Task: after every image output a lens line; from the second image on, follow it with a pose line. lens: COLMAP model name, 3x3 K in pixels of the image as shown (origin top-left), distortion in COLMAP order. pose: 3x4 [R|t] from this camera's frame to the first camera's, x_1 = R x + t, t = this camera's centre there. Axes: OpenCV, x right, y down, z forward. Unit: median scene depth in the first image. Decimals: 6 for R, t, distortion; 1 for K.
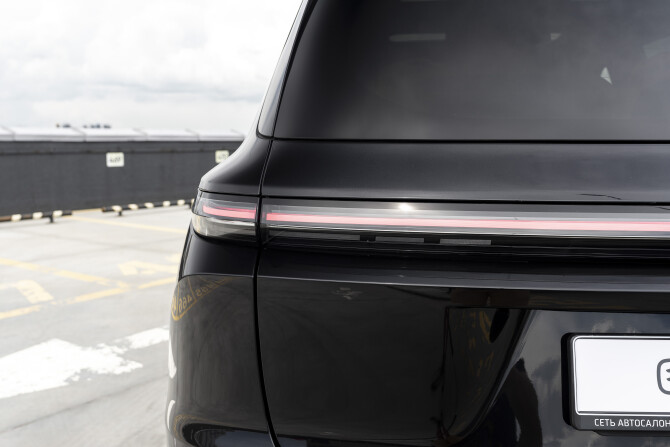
lens RADIAL K [[702.1, 0, 344.0], [0, 702.1, 222.7], [0, 0, 1]] dist [-0.004320, -0.005183]
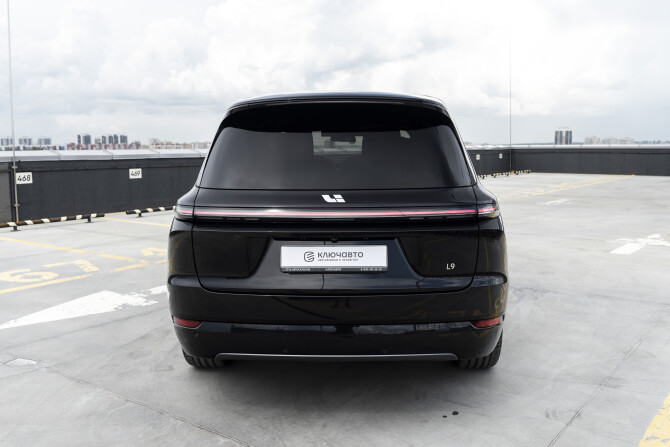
lens RADIAL K [[649.1, 0, 333.5], [0, 649.1, 210.9], [0, 0, 1]] dist [-0.018412, -0.007596]
pose [[0.999910, -0.006332, -0.011841, 0.103937], [0.006098, 0.999787, -0.019726, 0.009039], [0.011963, 0.019652, 0.999735, -0.373631]]
